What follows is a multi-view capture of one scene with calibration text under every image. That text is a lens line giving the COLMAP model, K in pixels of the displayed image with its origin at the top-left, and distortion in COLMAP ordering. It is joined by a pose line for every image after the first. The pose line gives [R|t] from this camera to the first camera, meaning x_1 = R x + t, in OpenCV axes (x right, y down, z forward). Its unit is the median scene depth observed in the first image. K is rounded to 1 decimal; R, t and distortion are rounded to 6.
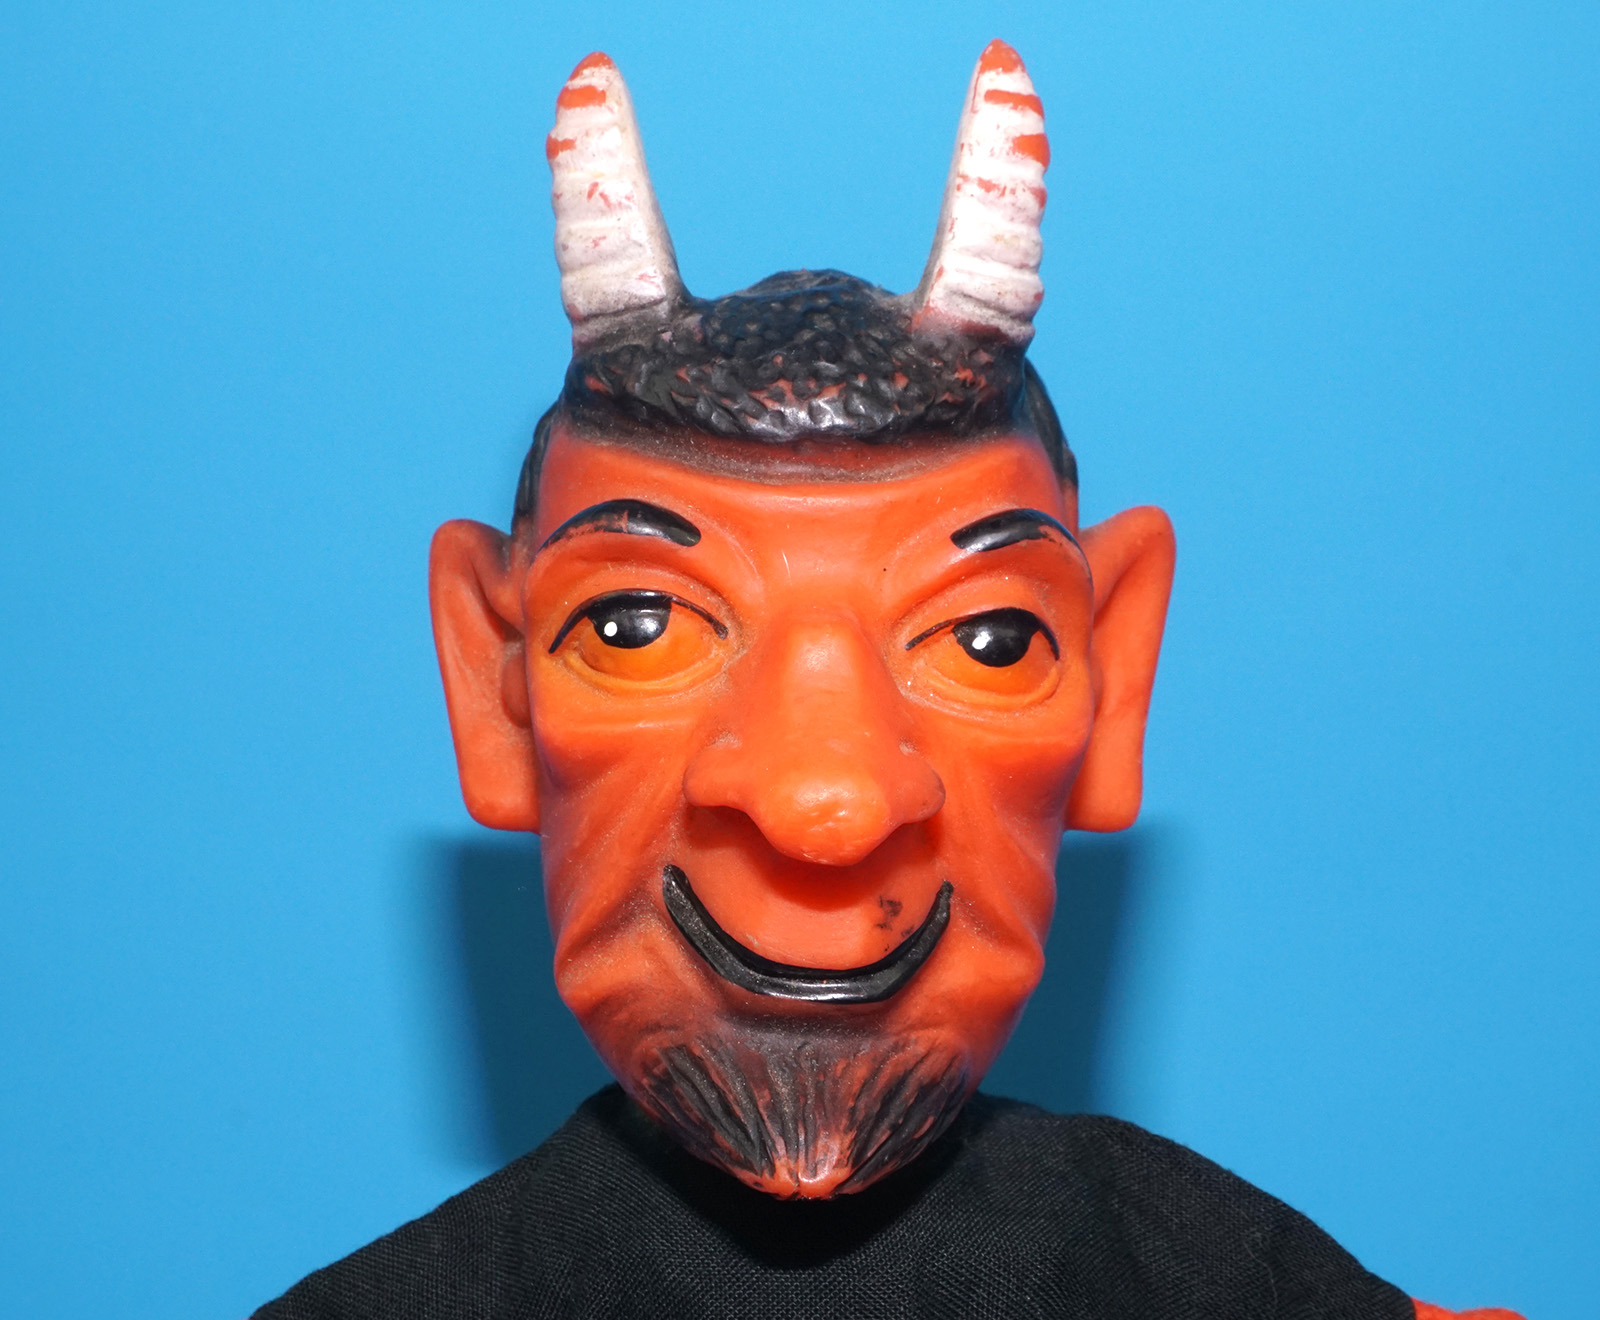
lens RADIAL K [[3214.9, 0, 800.0], [0, 3214.9, 654.6], [0, 0, 1]] dist [0.073023, 0.000000]
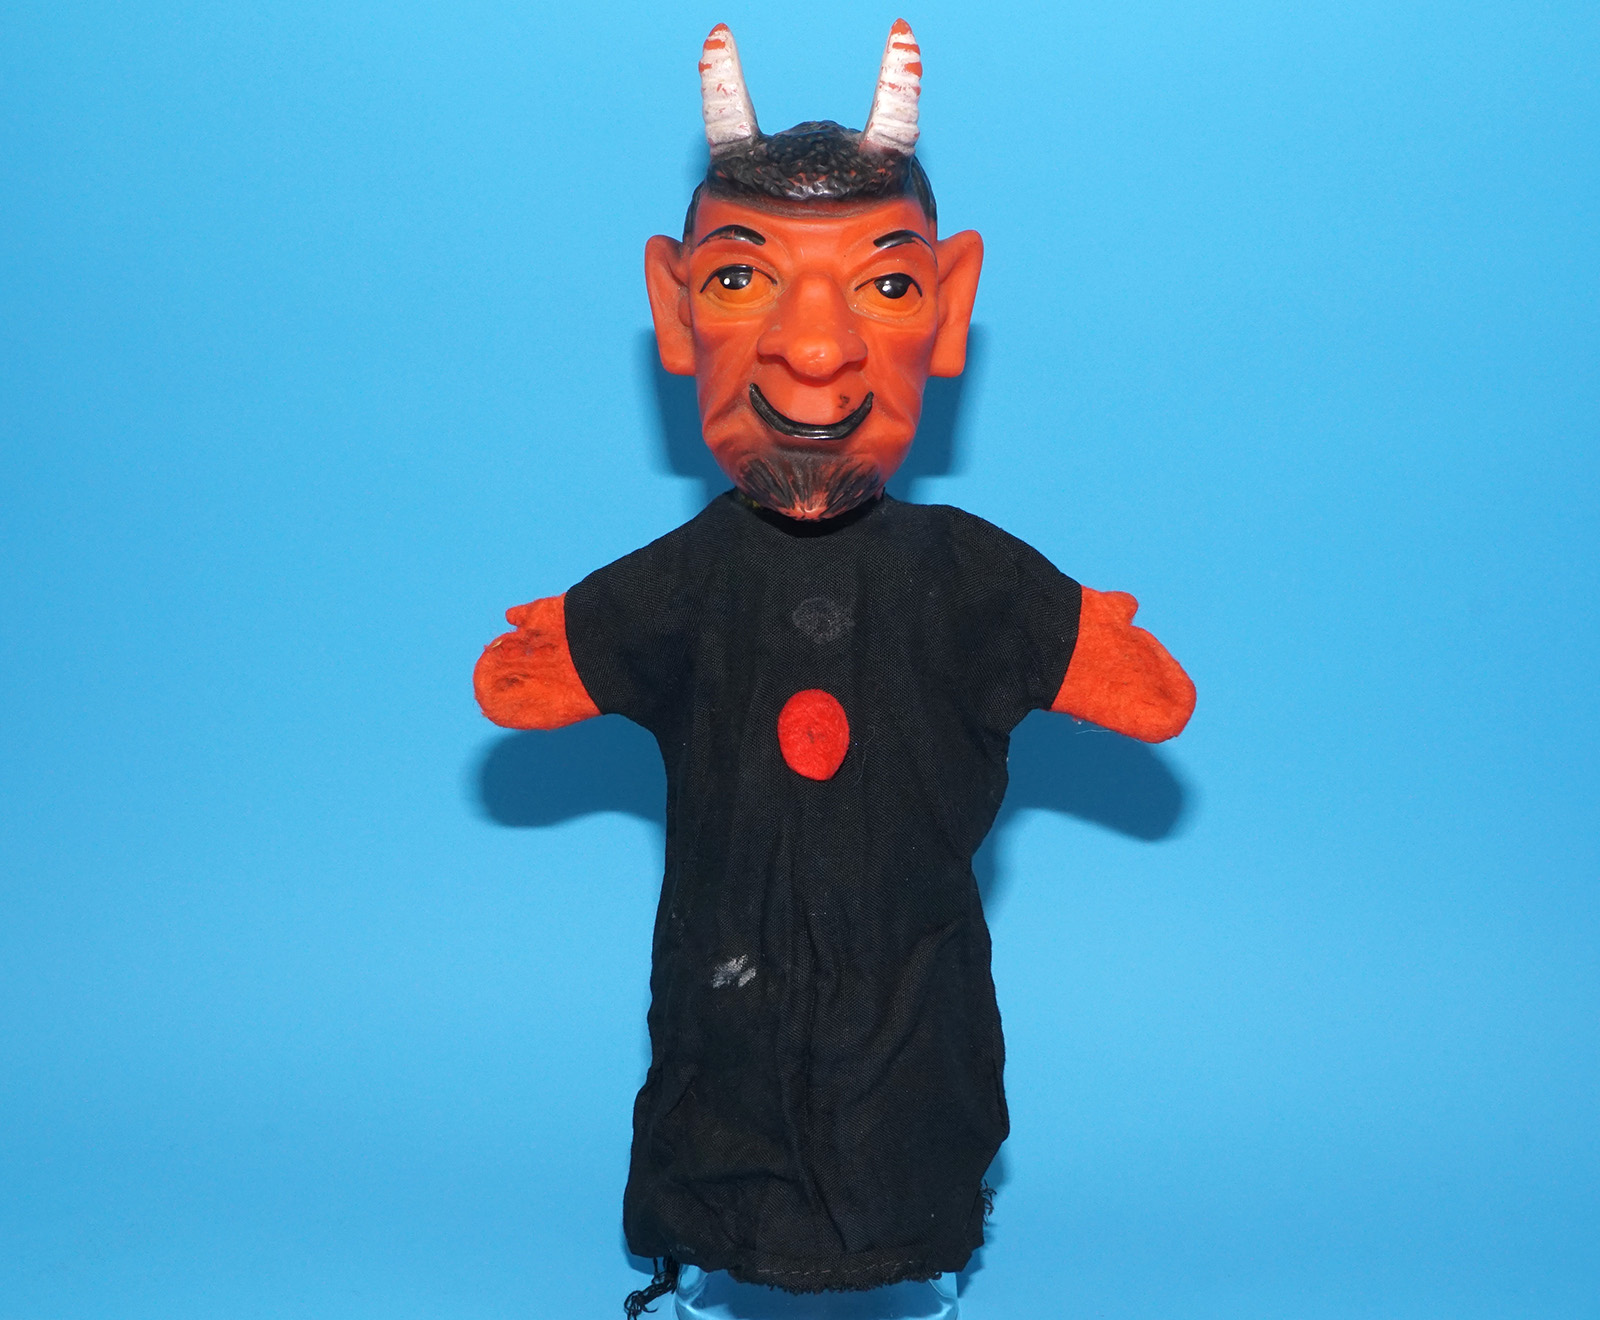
lens RADIAL K [[3397.6, 0, 804.9], [0, 3397.6, 665.8], [0, 0, 1]] dist [0.175826, 0.000000]
pose [[0.999337, 0.006952, -0.035727, 0.086244], [-0.004420, 0.997504, 0.070475, 0.094055], [0.036127, -0.070270, 0.996874, -1.452351]]
